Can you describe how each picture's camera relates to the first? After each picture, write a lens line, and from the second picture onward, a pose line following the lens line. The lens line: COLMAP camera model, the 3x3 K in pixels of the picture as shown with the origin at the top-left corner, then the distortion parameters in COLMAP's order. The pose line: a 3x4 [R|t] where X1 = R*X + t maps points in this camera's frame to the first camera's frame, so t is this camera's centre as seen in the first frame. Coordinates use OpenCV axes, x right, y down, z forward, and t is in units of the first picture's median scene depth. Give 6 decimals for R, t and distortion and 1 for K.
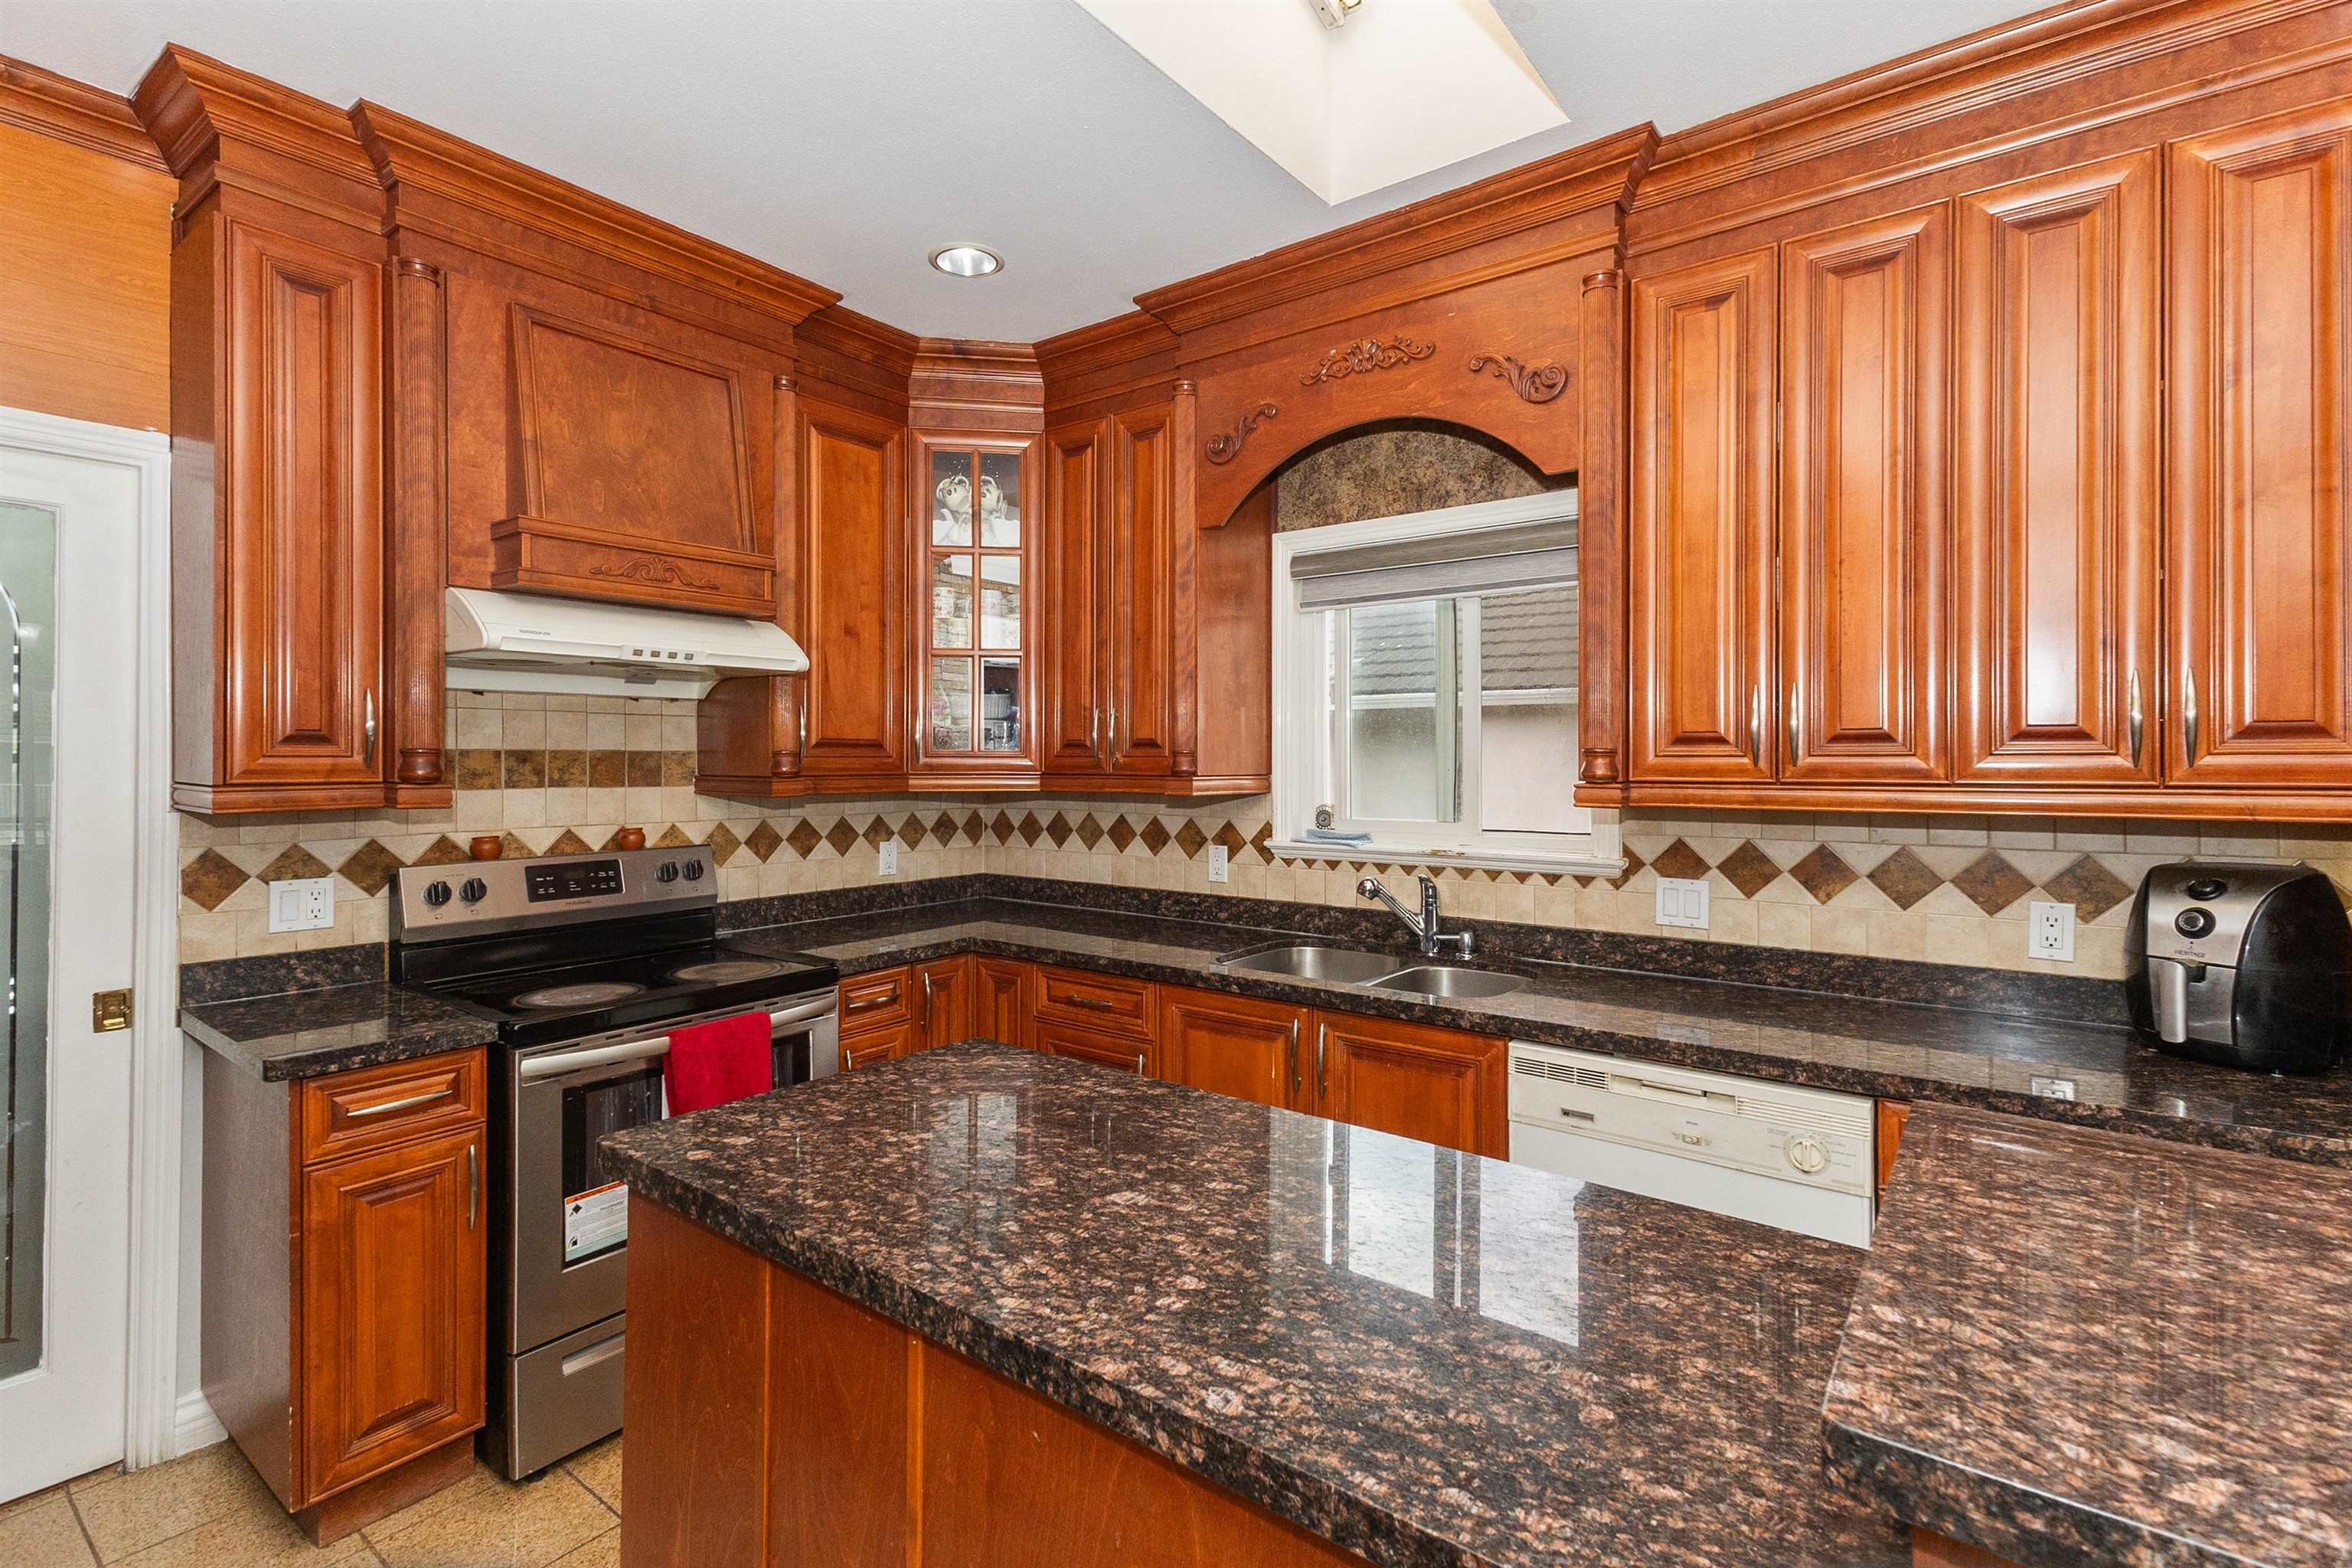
lens RADIAL K [[1082.0, 0, 1178.1], [0, 1082.0, 768.4], [0, 0, 1]] dist [0.014066, -0.003483]
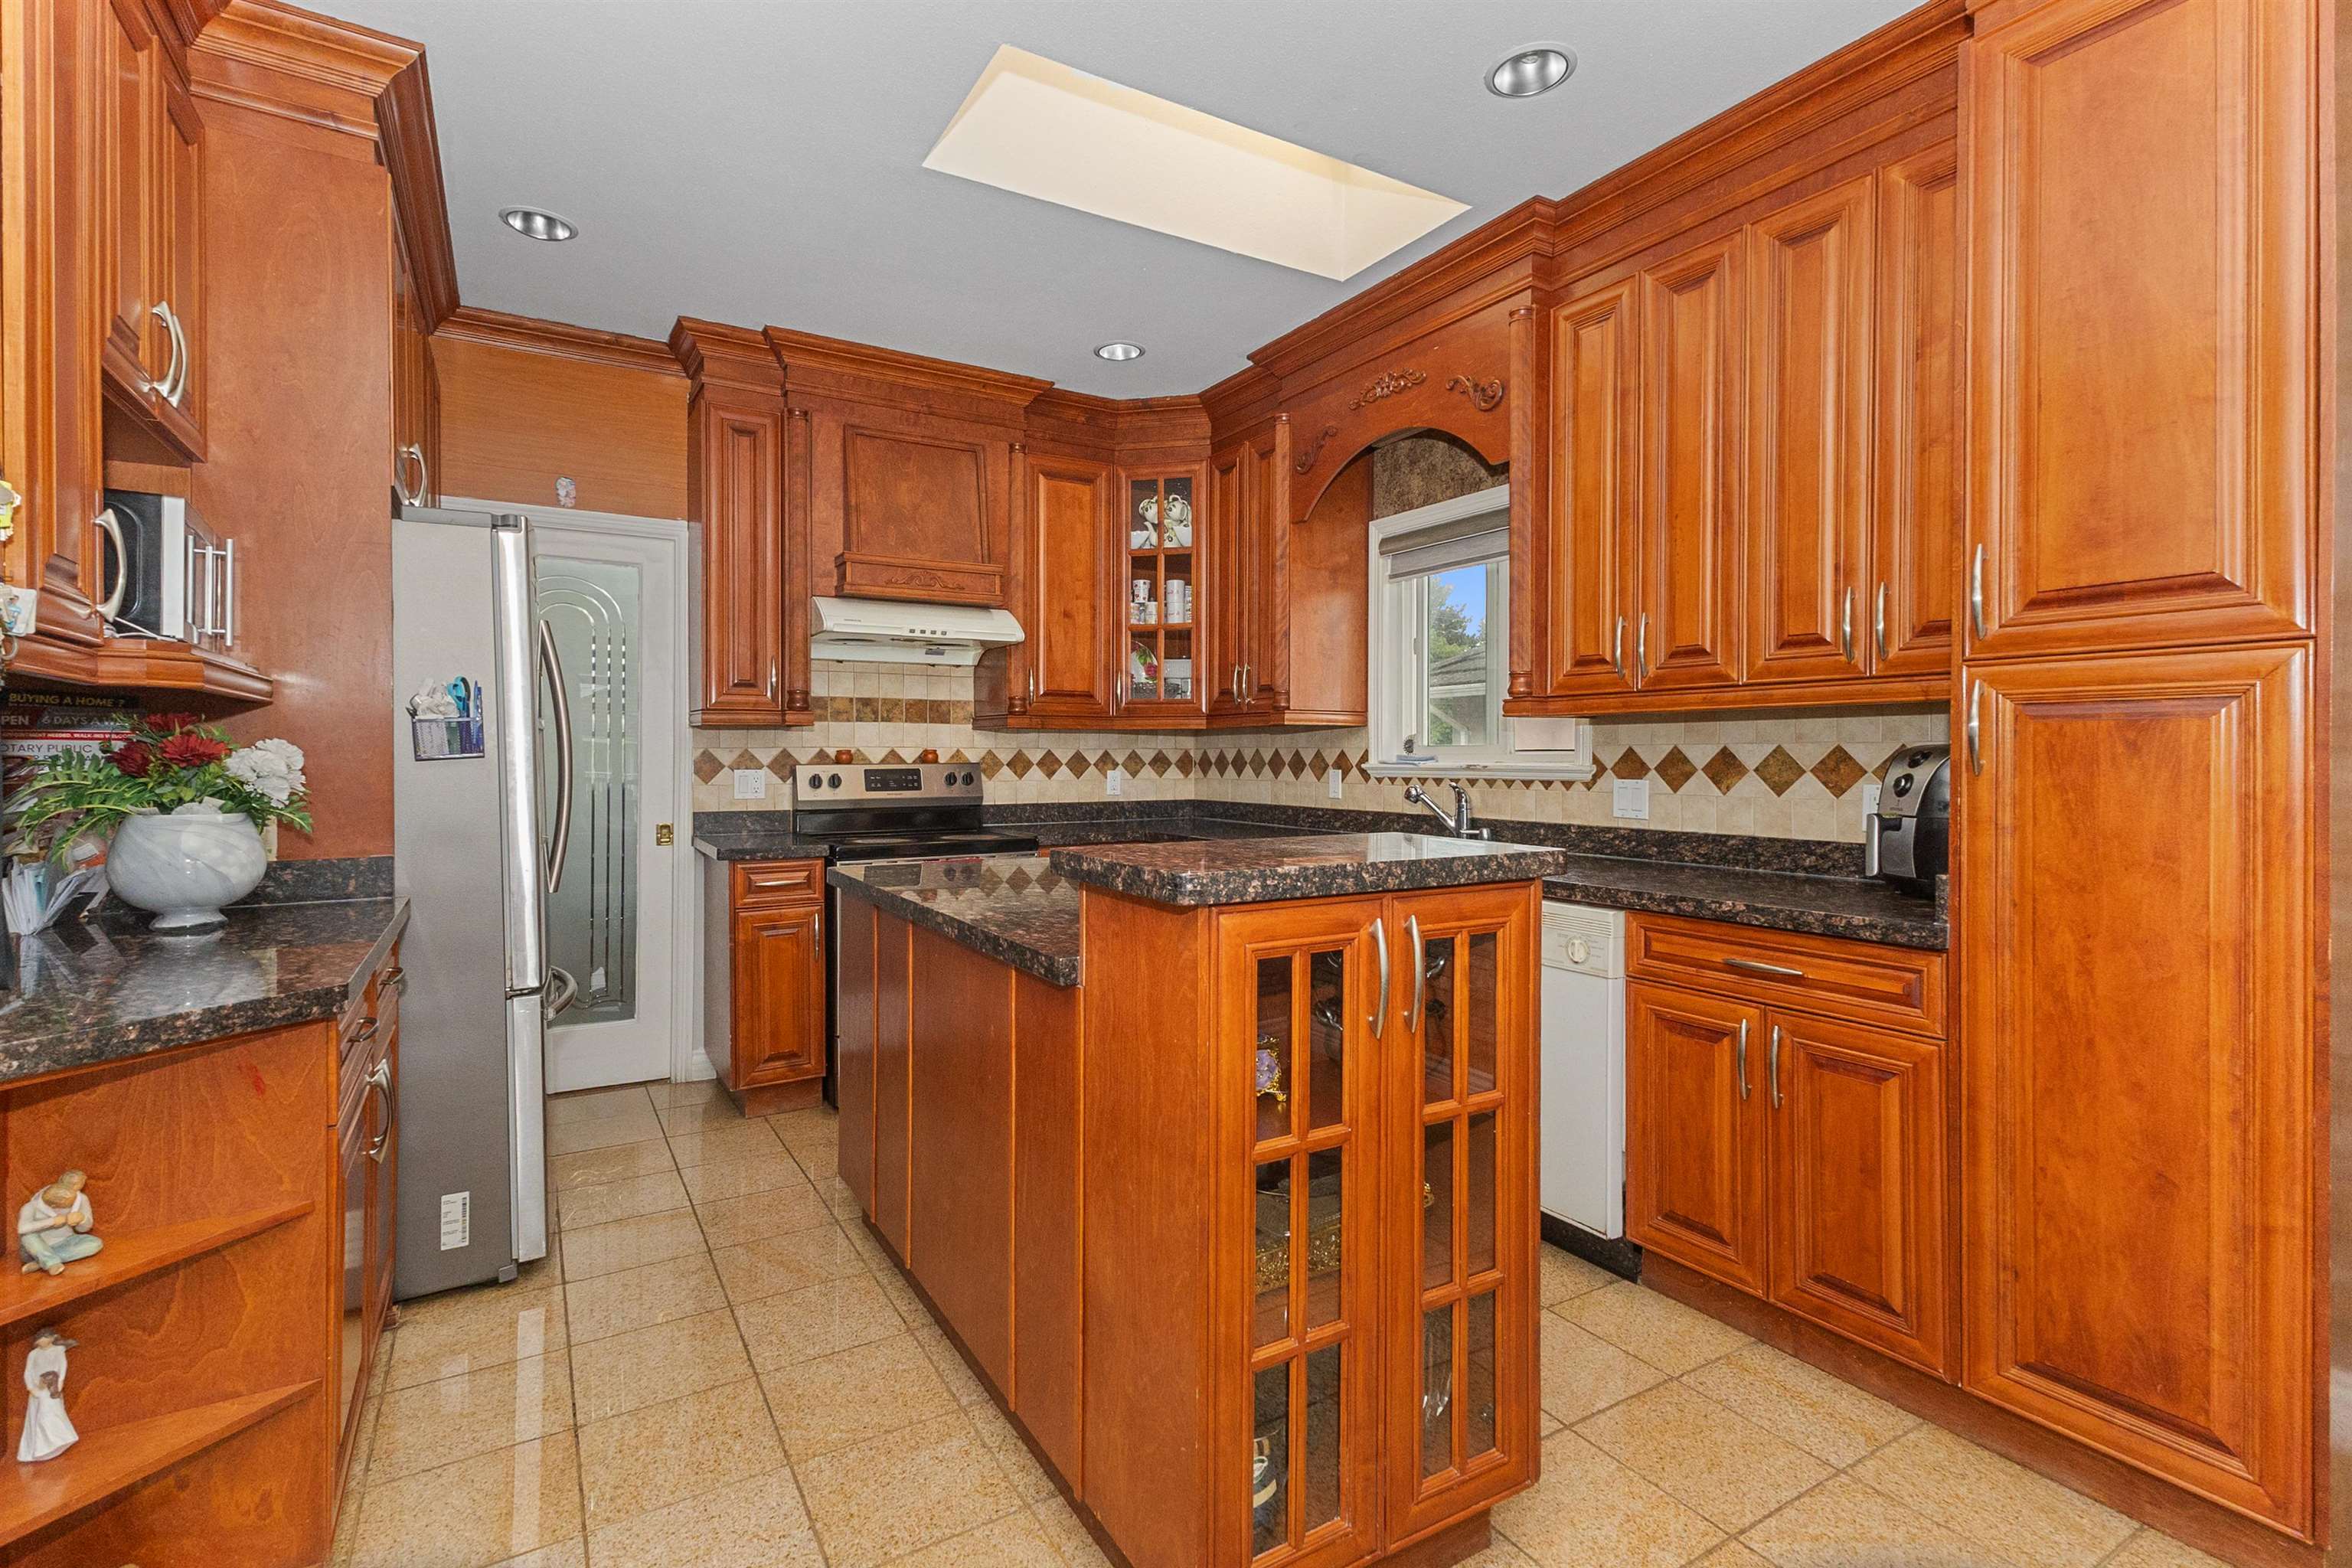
lens RADIAL K [[1082.0, 0, 1173.1], [0, 1082.0, 773.1], [0, 0, 1]] dist [0.014066, -0.003483]
pose [[0.930052, 0.005217, -0.367390, 0.418405], [-0.001742, 0.999951, 0.009789, 0.080408], [0.367423, -0.008464, 0.930015, -0.327527]]
